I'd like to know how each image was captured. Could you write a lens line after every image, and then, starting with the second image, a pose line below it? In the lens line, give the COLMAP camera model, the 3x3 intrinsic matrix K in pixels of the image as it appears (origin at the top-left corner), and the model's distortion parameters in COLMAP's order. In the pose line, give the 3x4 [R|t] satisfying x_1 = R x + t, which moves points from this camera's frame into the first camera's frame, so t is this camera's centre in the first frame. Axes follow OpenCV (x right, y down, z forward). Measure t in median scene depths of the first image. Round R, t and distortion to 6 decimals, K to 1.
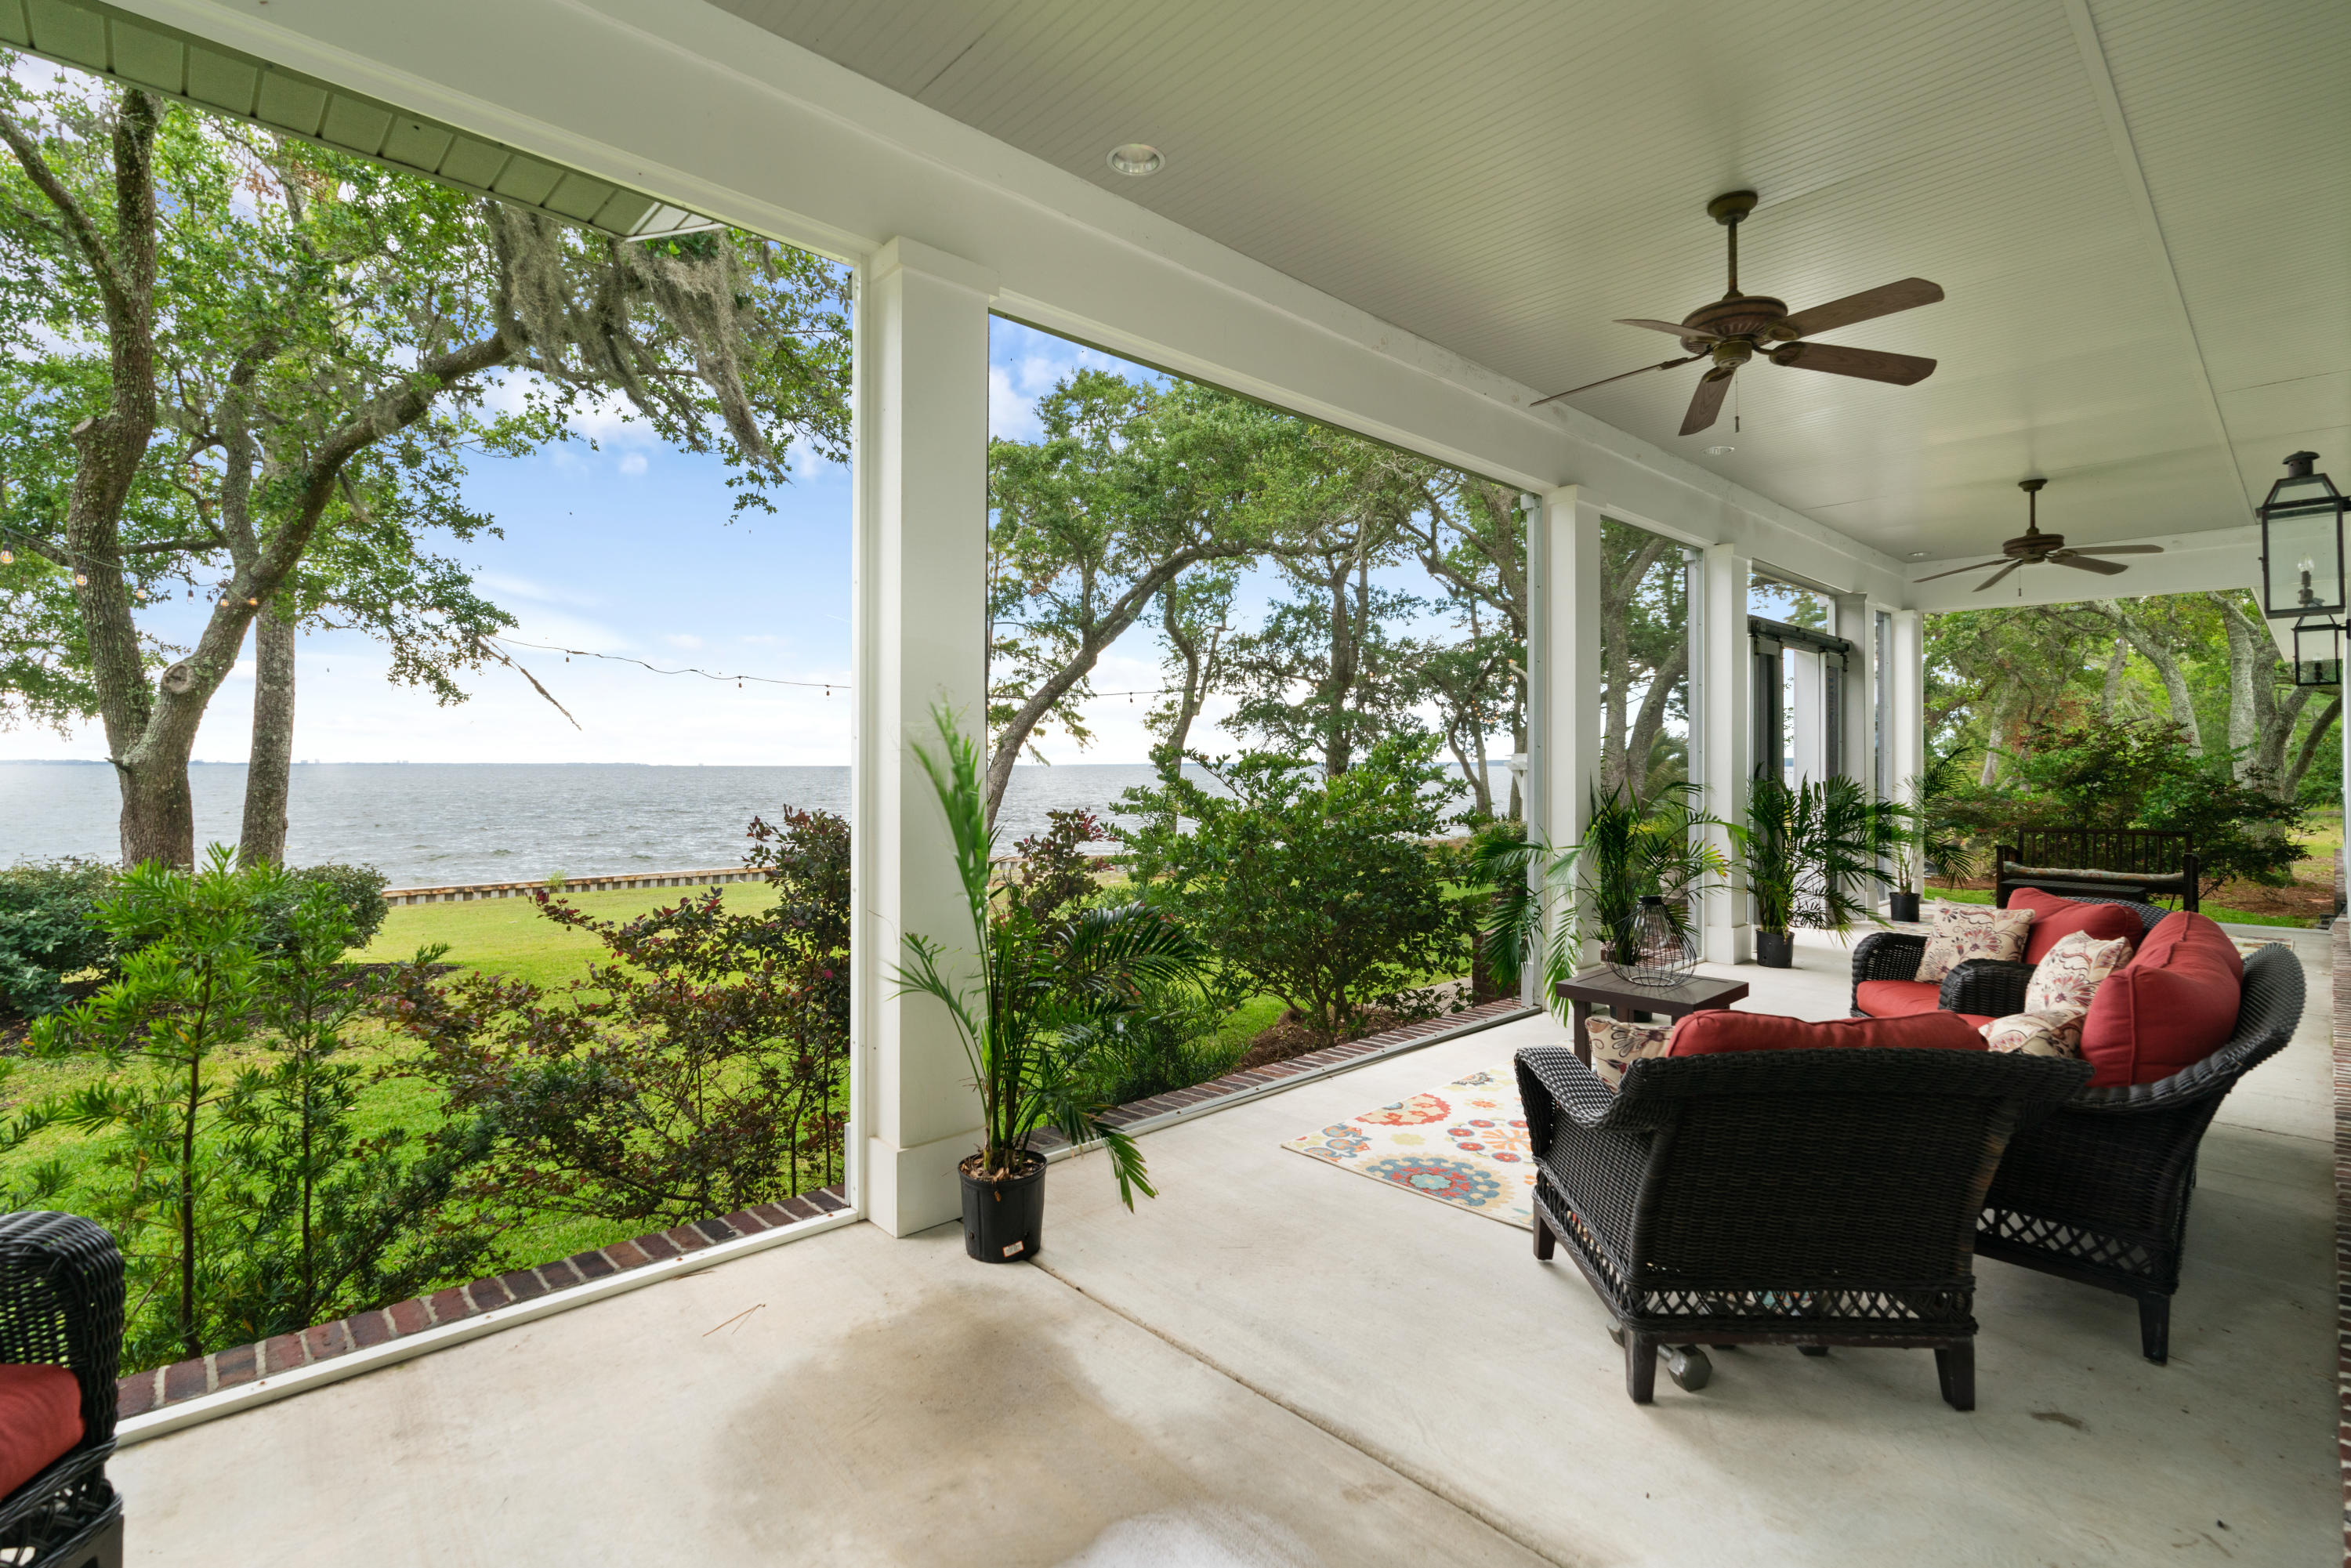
lens RADIAL K [[1075.4, 0, 1165.4], [0, 1075.4, 779.6], [0, 0, 1]] dist [0.000532, 0.000039]
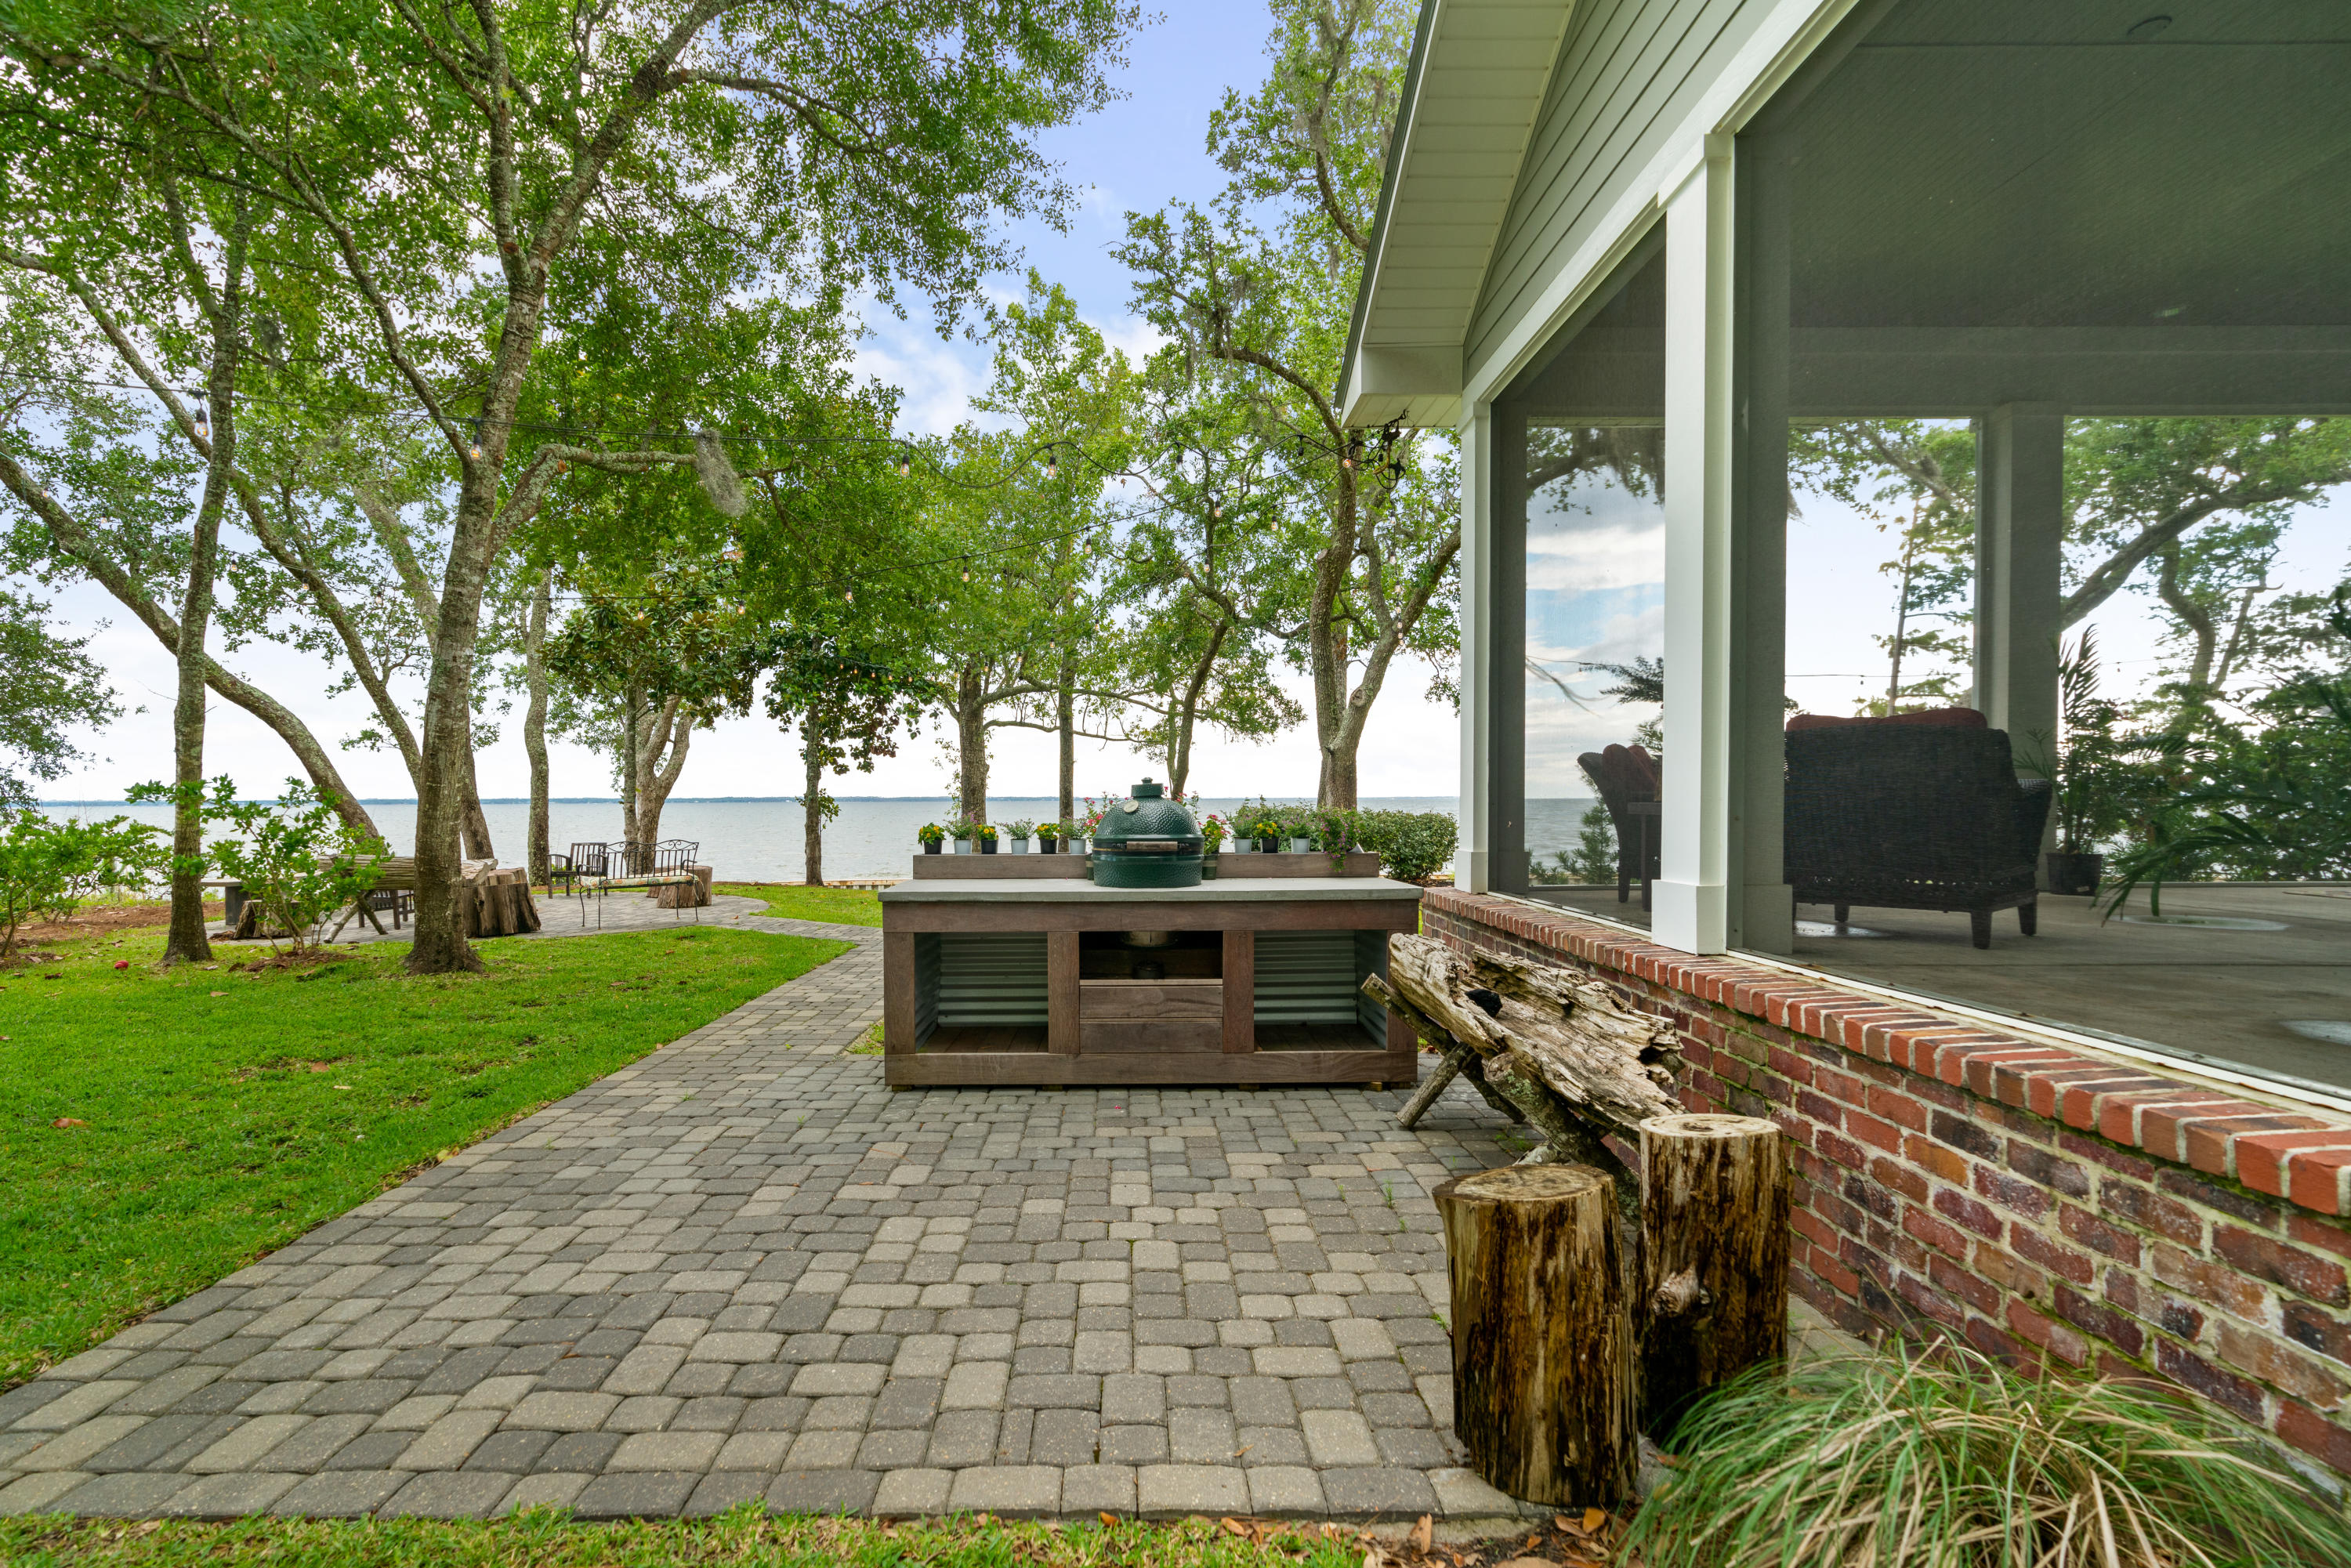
lens RADIAL K [[1075.4, 0, 1137.6], [0, 1075.4, 814.2], [0, 0, 1]] dist [0.000532, 0.000039]
pose [[0.729234, 0.007754, -0.684221, -0.006322], [-0.005280, 0.999970, 0.005705, 0.026725], [0.684244, -0.000547, 0.729253, -0.151625]]
